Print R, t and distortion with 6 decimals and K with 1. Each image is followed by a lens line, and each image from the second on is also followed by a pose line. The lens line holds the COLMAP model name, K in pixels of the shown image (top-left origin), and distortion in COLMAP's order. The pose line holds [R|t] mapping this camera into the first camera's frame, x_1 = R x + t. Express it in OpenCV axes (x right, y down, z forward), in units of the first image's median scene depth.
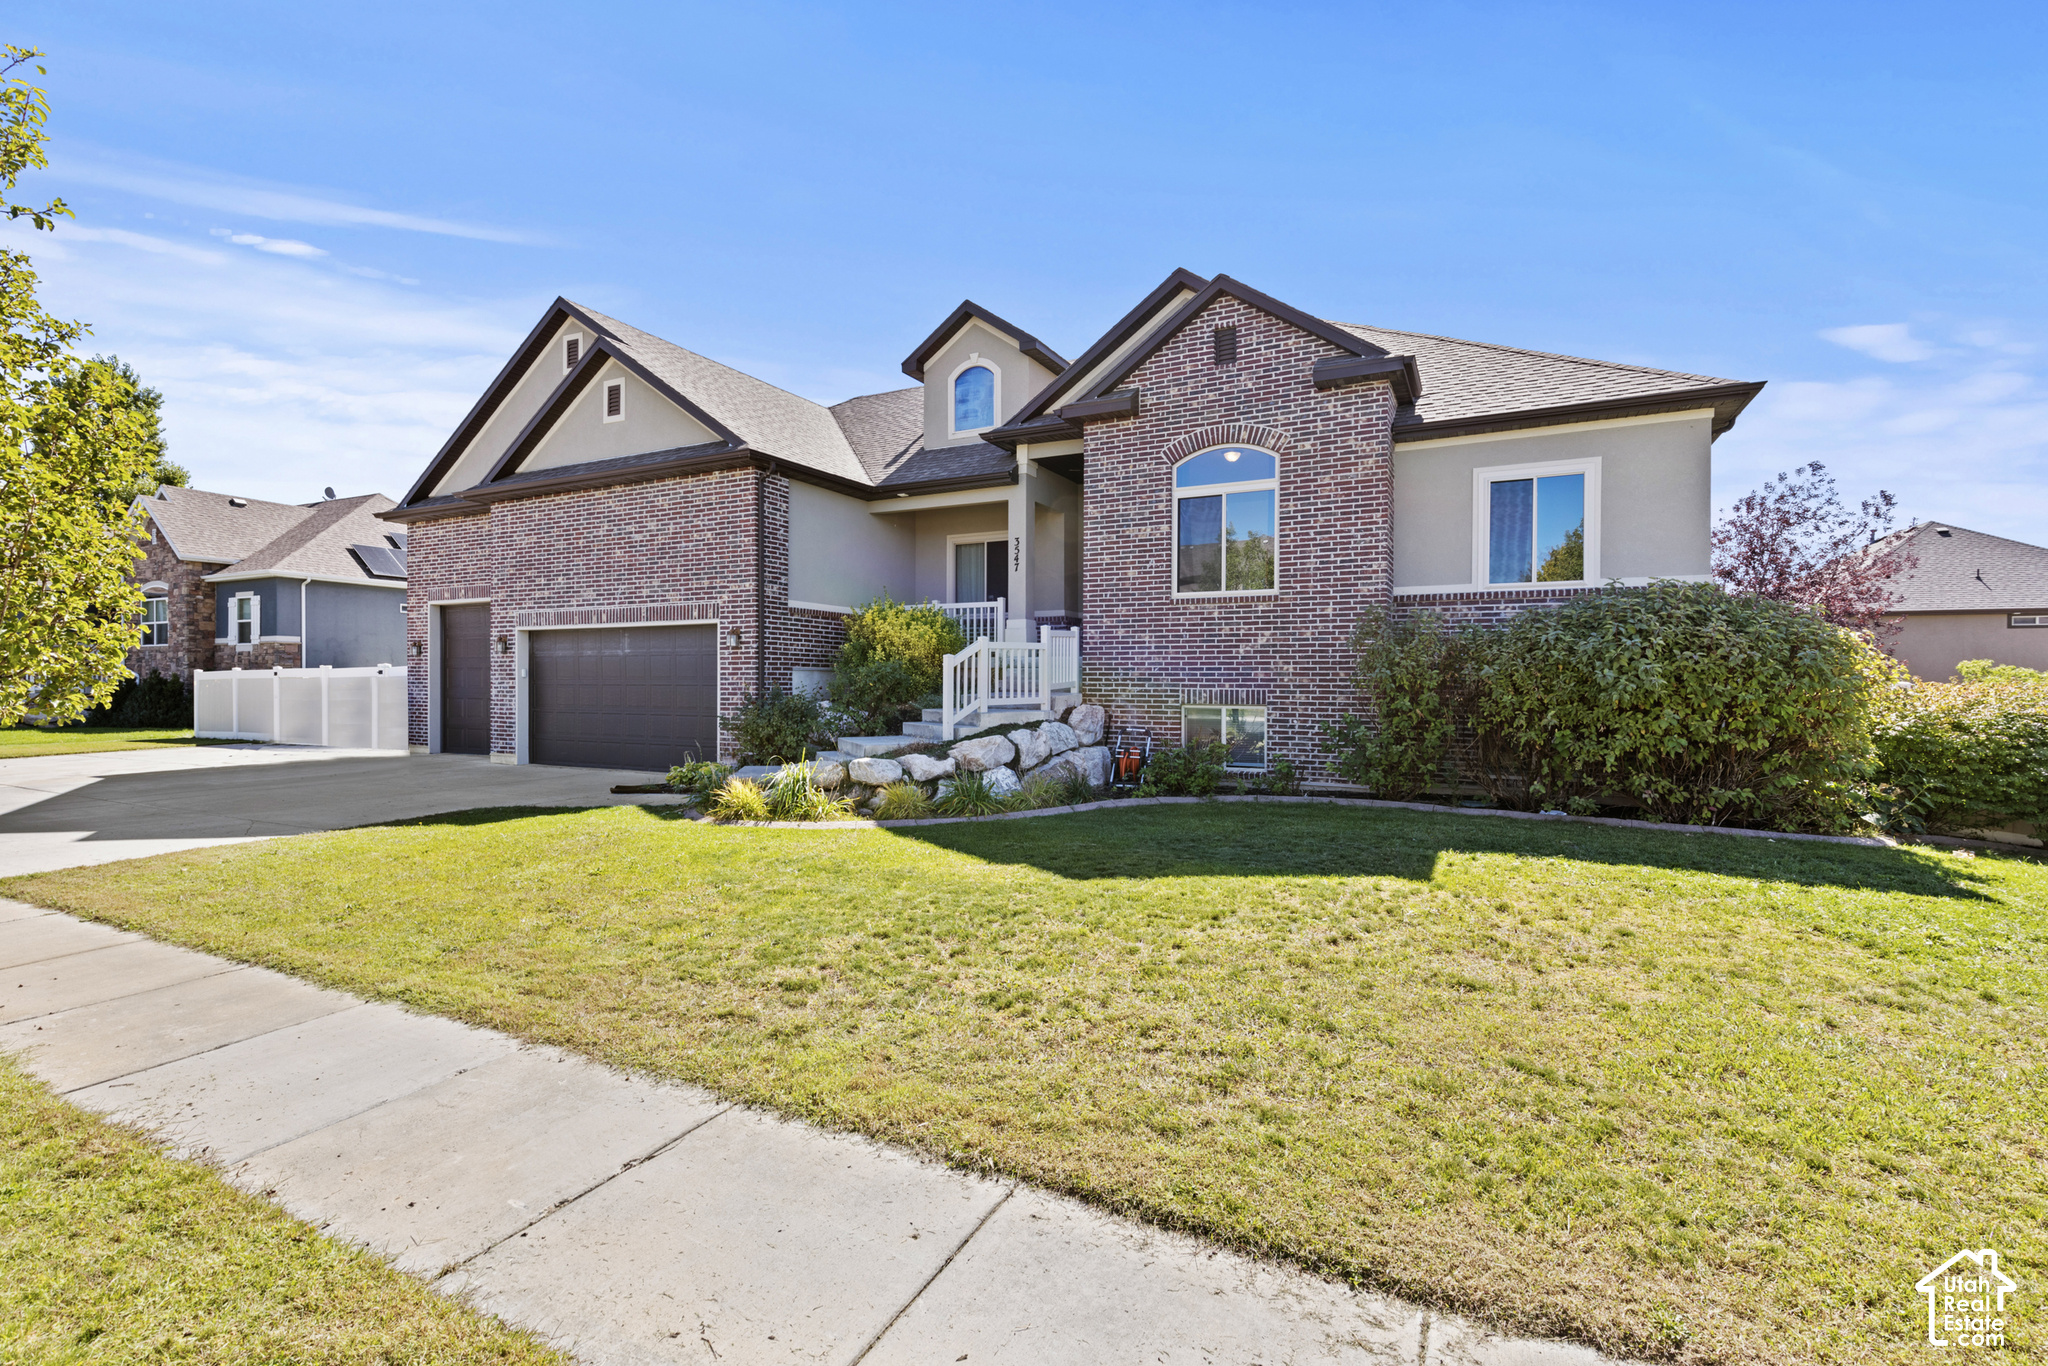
lens RADIAL K [[911.2, 0, 1022.4], [0, 911.2, 682.8], [0, 0, 1]] dist [0.000426, 0.000523]
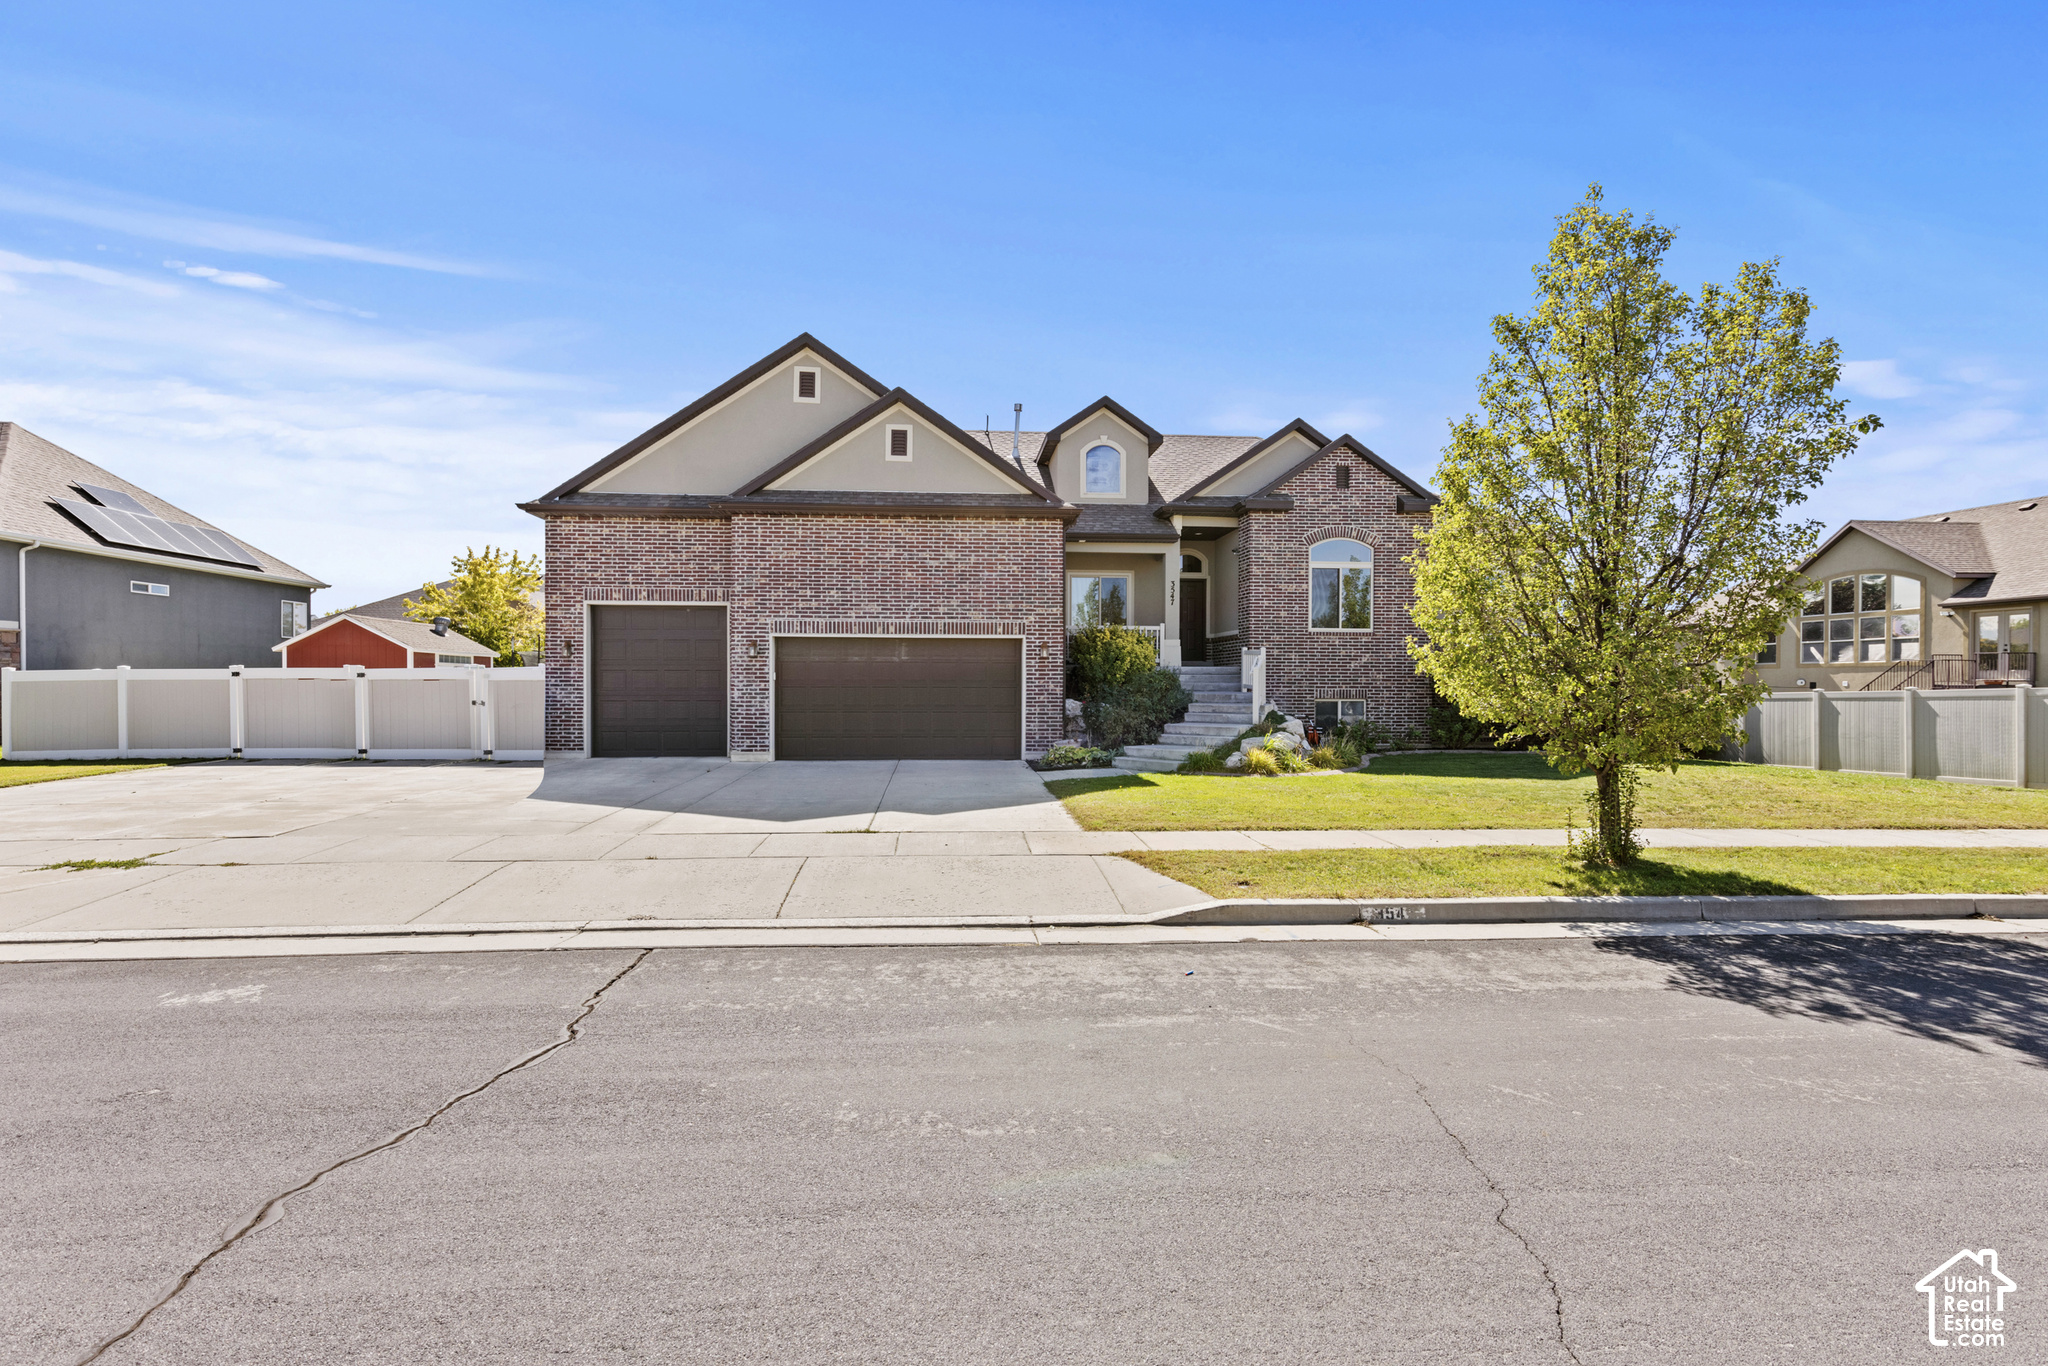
lens RADIAL K [[911.2, 0, 1025.4], [0, 911.2, 685.4], [0, 0, 1]] dist [0.000426, 0.000523]
pose [[0.856795, -0.000842, 0.515656, -0.910209], [-0.000279, 0.999998, 0.002096, -0.002248], [-0.515657, -0.001940, 0.856793, -0.080596]]
